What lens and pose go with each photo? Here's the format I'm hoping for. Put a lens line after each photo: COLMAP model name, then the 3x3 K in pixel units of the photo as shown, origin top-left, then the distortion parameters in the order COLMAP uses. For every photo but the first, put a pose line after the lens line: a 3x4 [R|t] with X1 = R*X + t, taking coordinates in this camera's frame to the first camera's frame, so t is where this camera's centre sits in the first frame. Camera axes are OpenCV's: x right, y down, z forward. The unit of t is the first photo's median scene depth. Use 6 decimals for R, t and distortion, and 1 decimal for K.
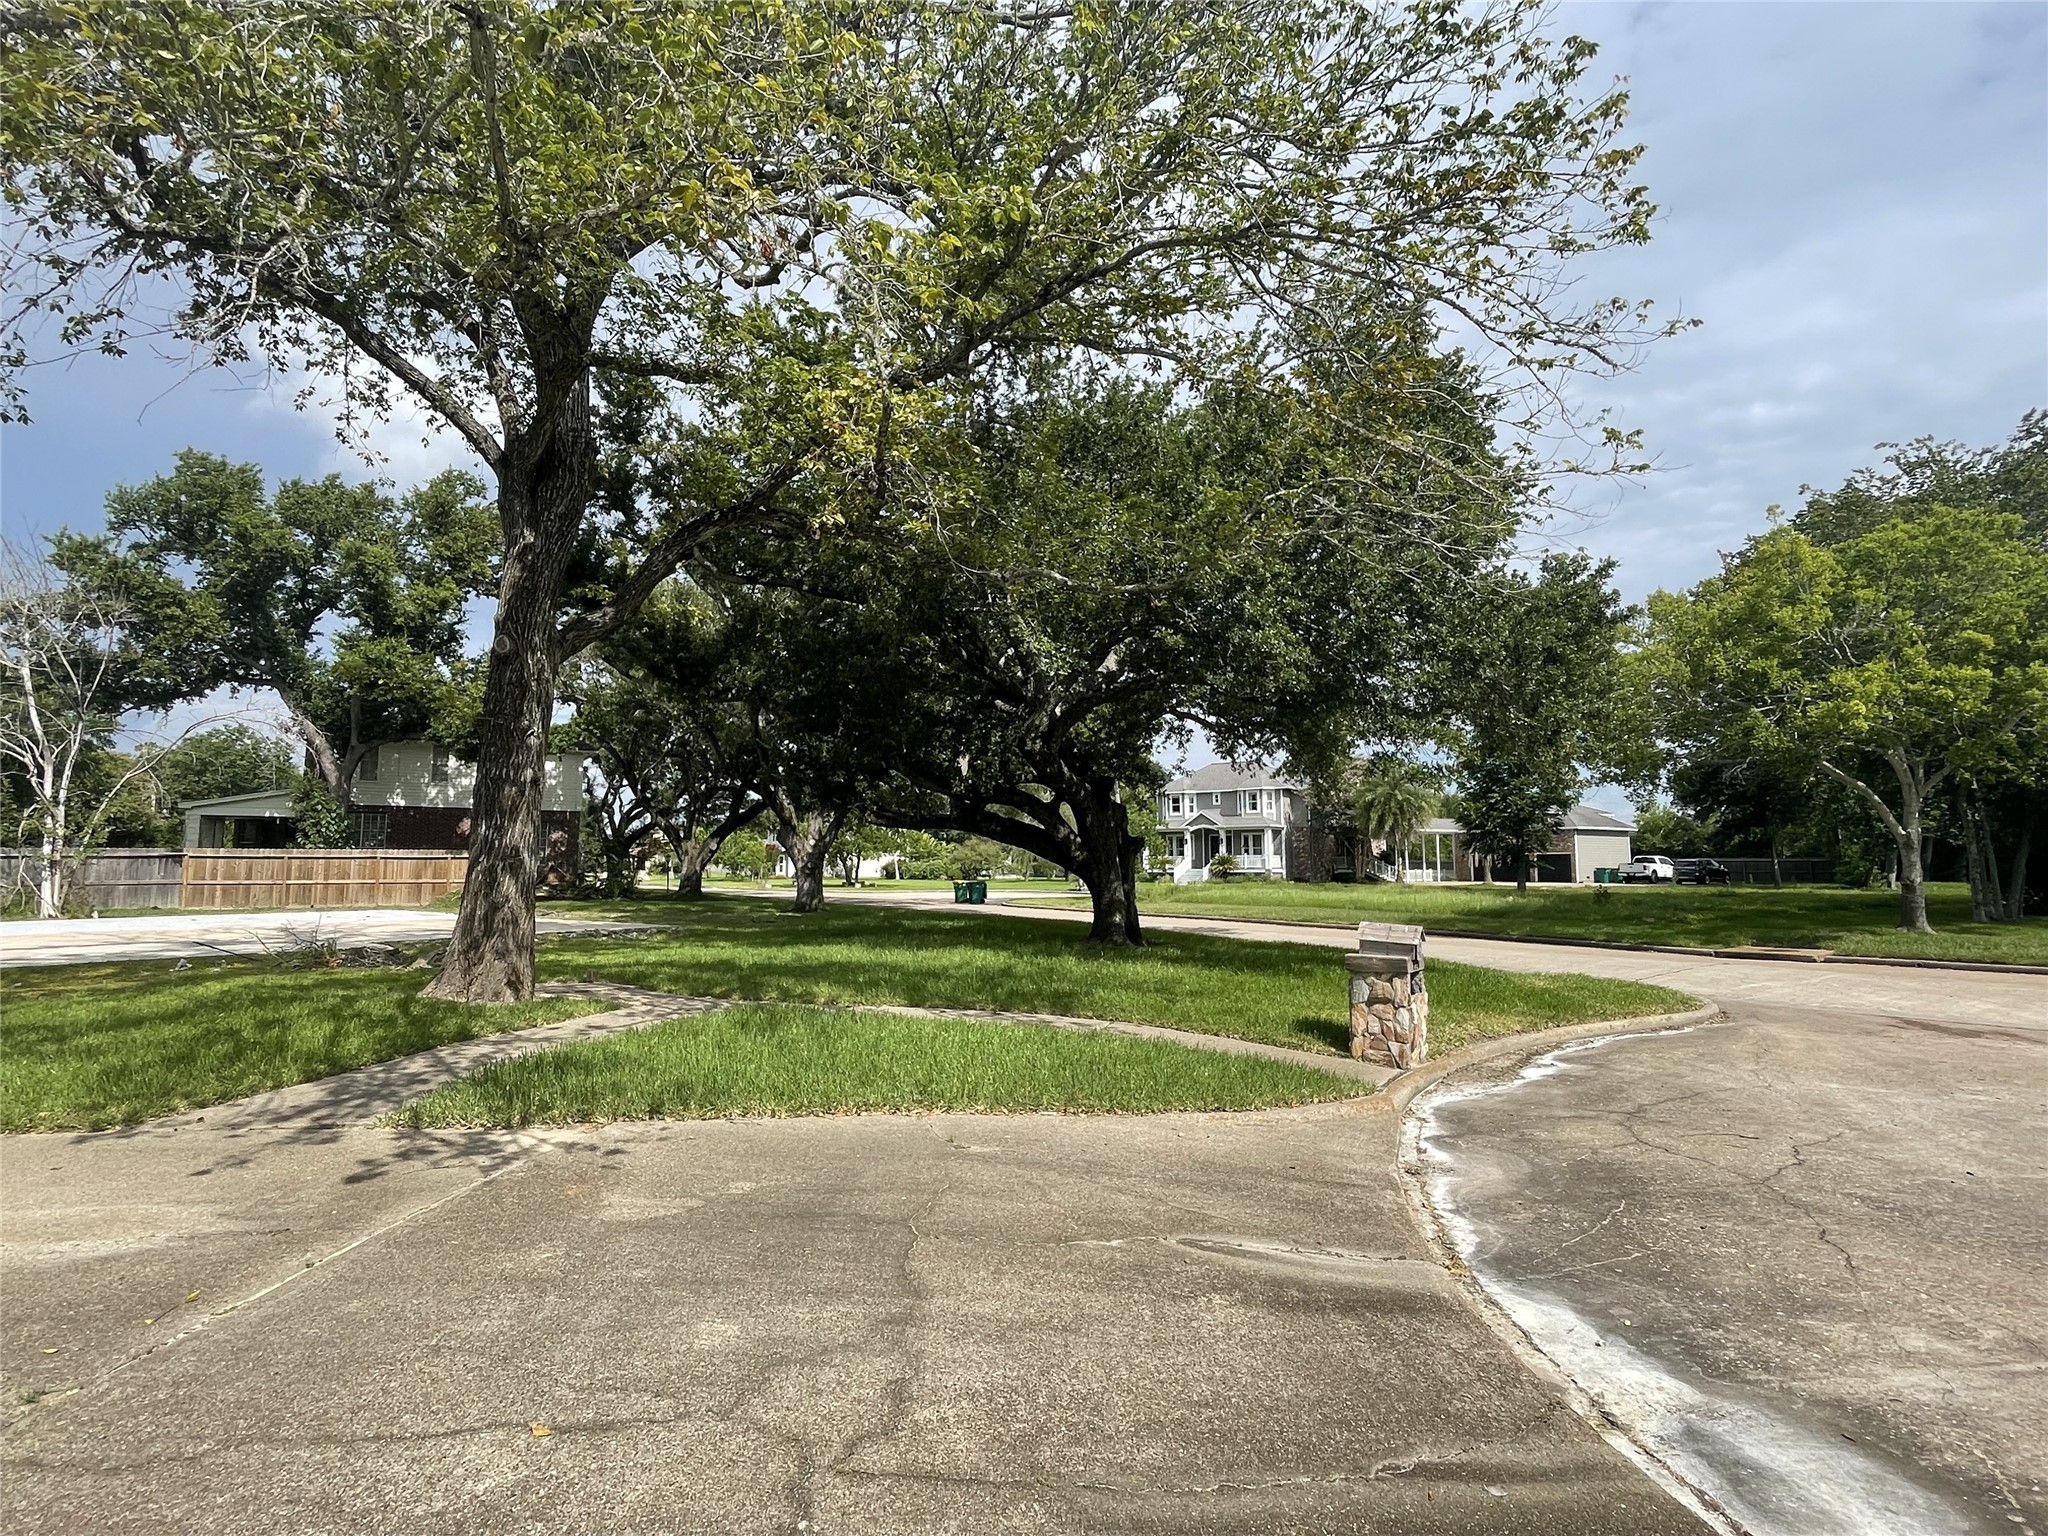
lens RADIAL K [[1050.8, 0, 1017.9], [0, 1050.8, 756.3], [0, 0, 1]] dist [-0.012837, 0.005622]
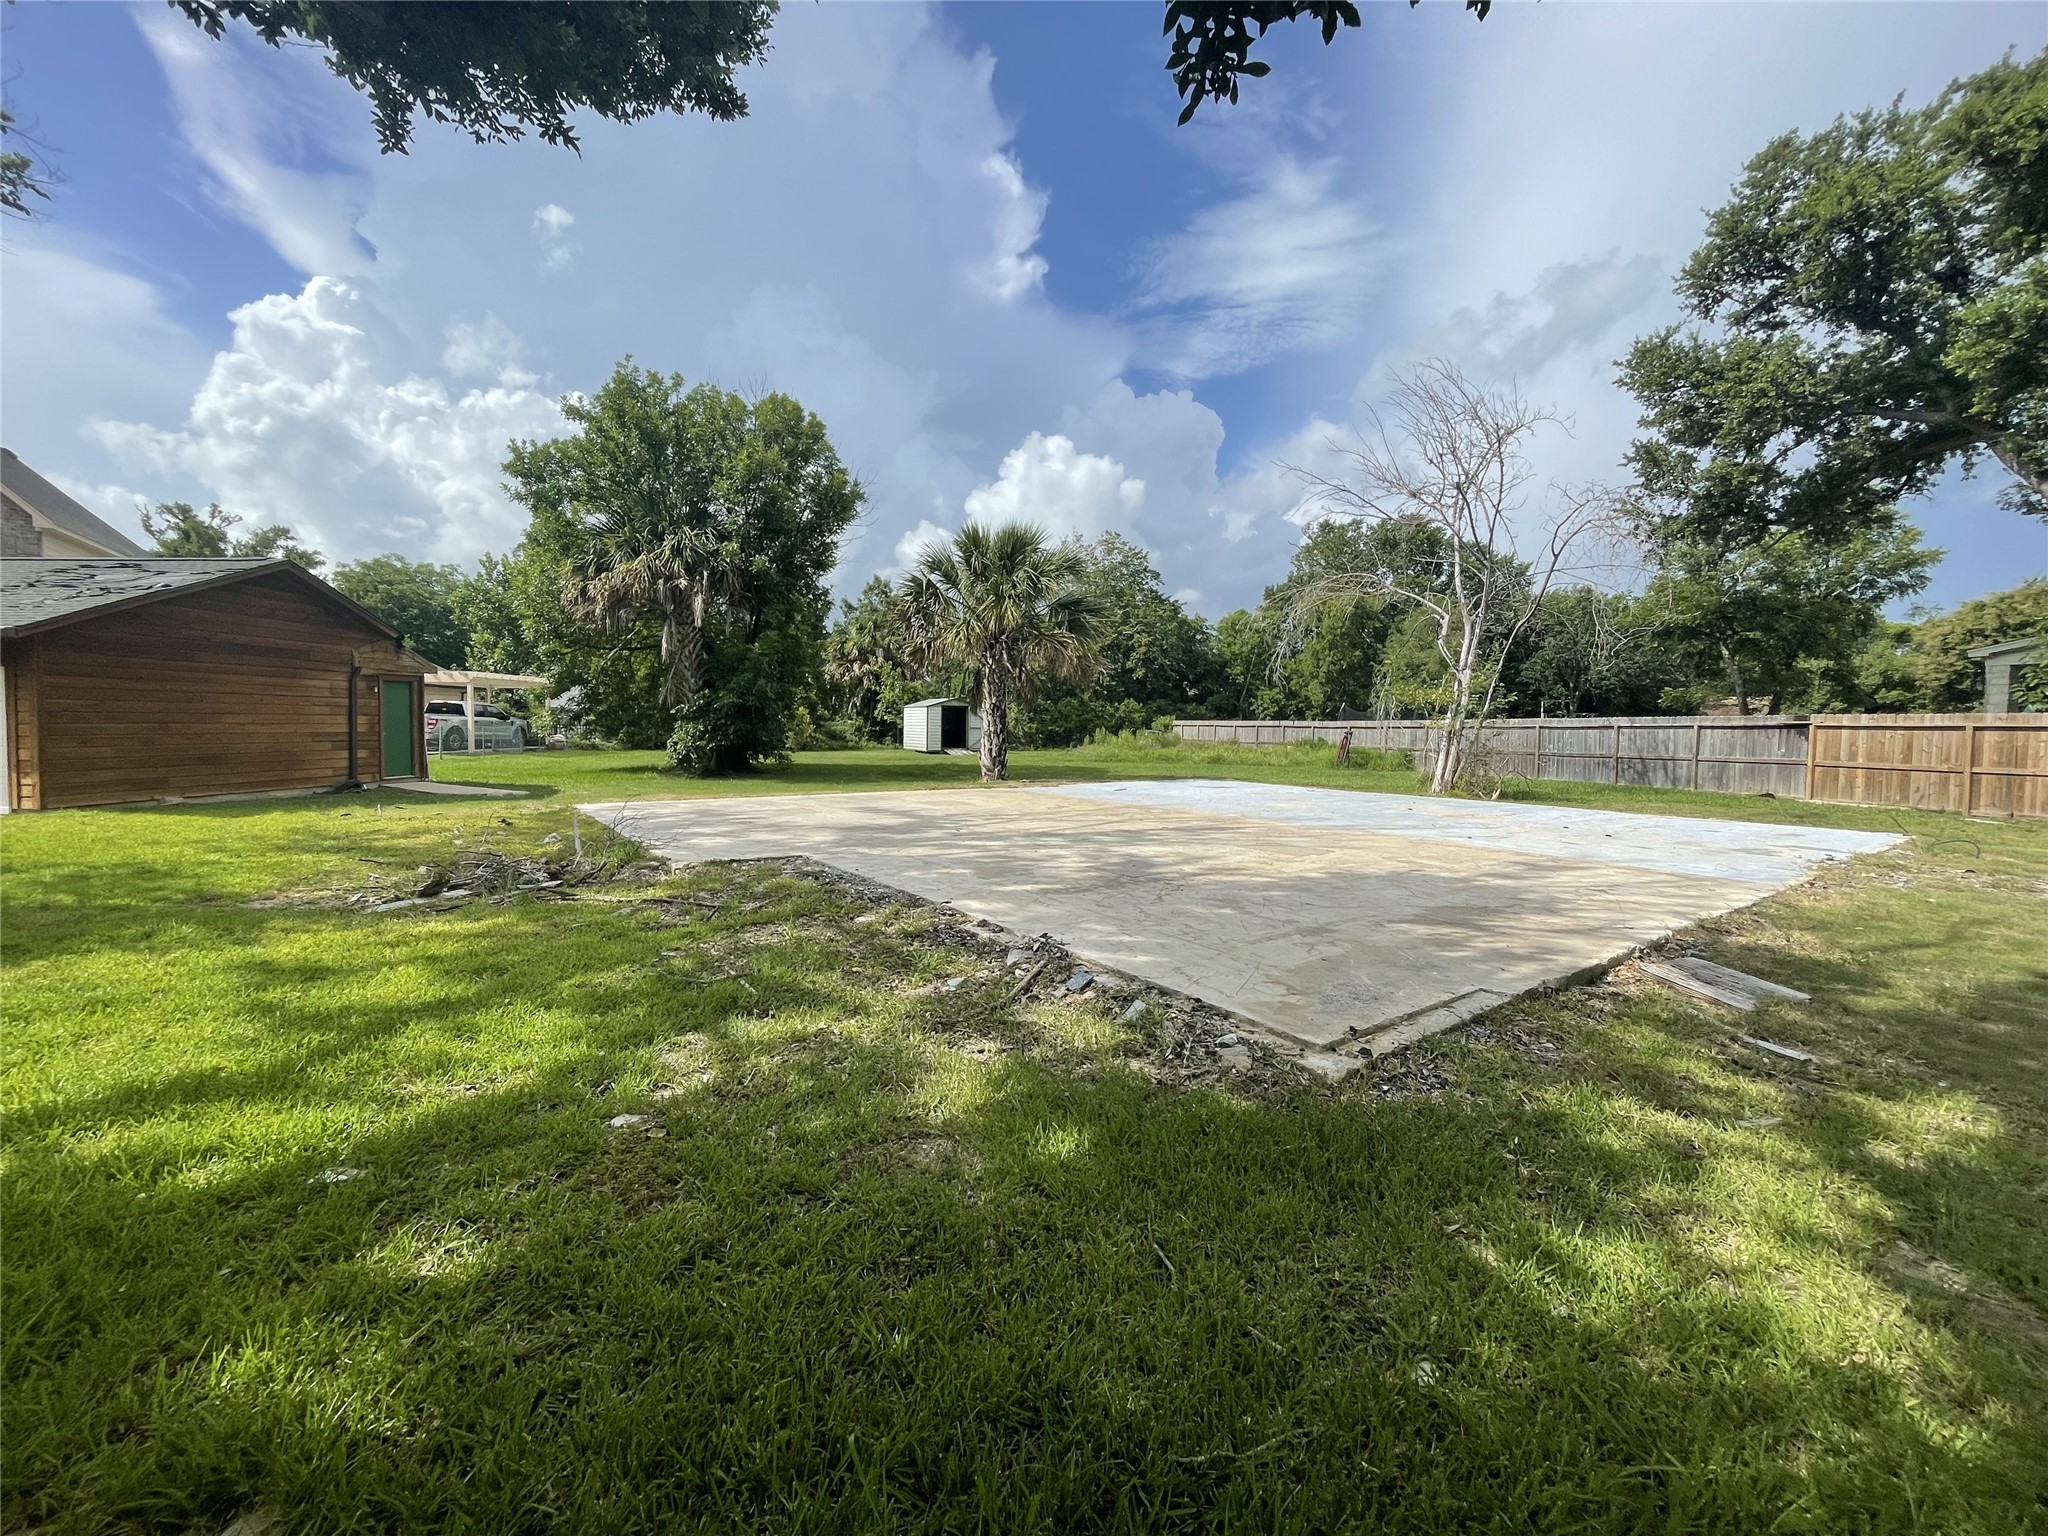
lens RADIAL K [[823.1, 0, 1018.9], [0, 823.1, 770.7], [0, 0, 1]] dist [-0.002060, 0.000036]
pose [[-0.312497, 0.047400, -0.948735, -0.115537], [0.089083, 0.995815, 0.020410, 0.073679], [0.945732, -0.078138, -0.315412, 0.731745]]
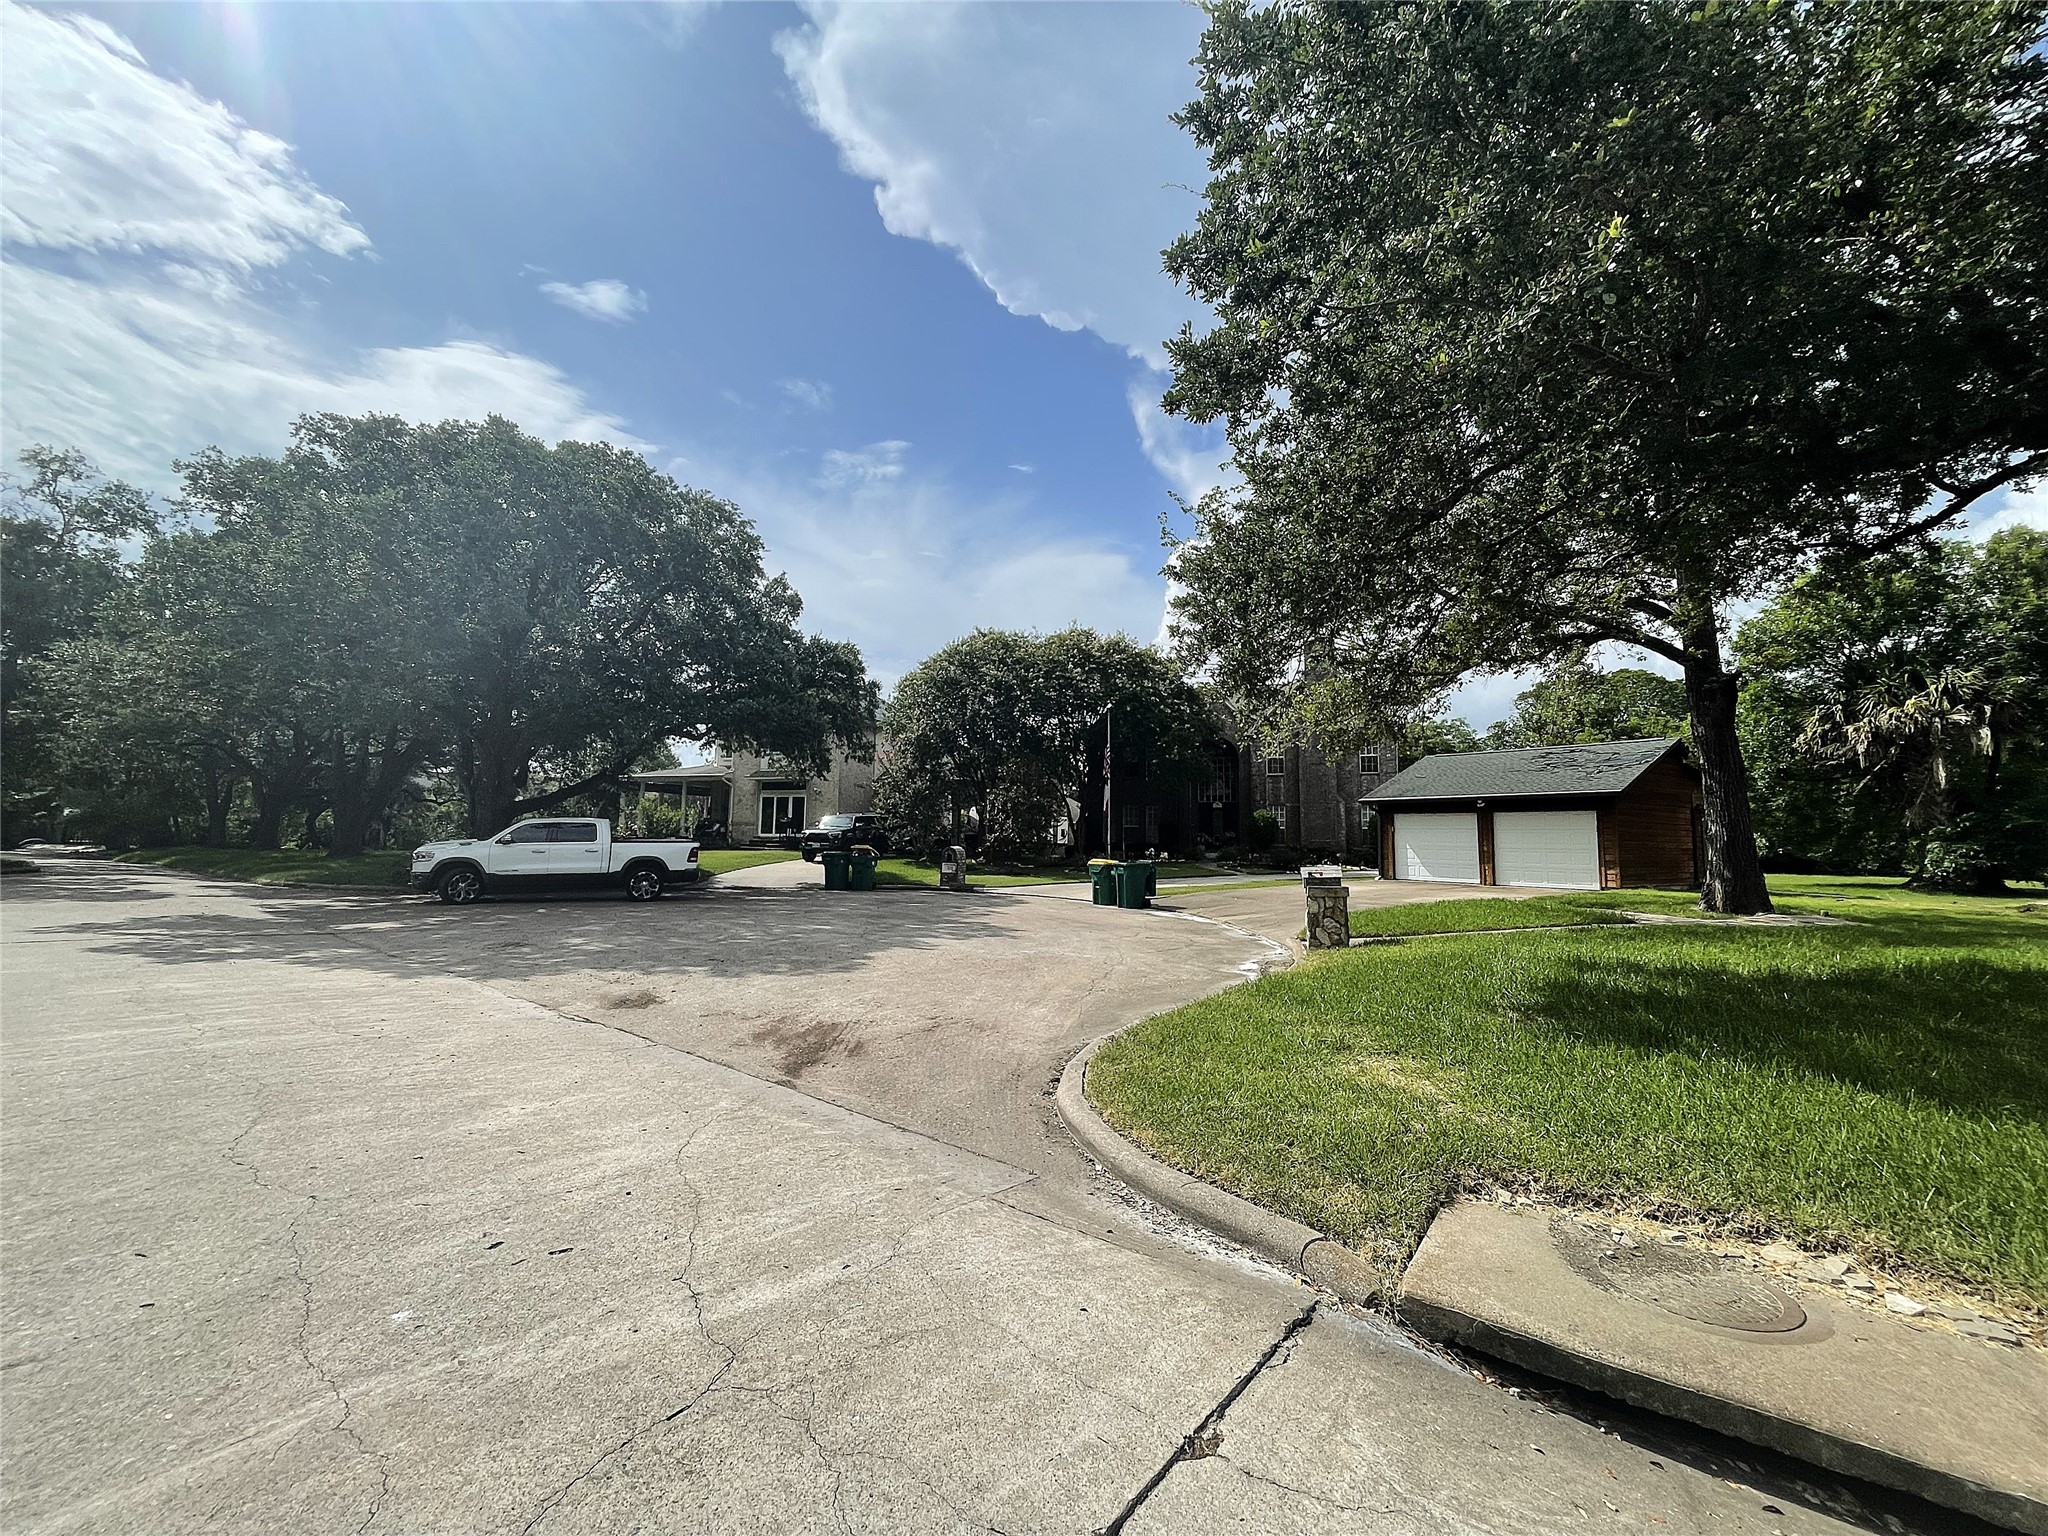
lens RADIAL K [[823.1, 0, 1025.9], [0, 823.1, 772.4], [0, 0, 1]] dist [-0.002060, 0.000036]
pose [[-0.945746, -0.041646, -0.322227, 0.391936], [0.019110, 0.982904, -0.183124, 0.081336], [0.324345, -0.179347, -0.928782, 0.686847]]
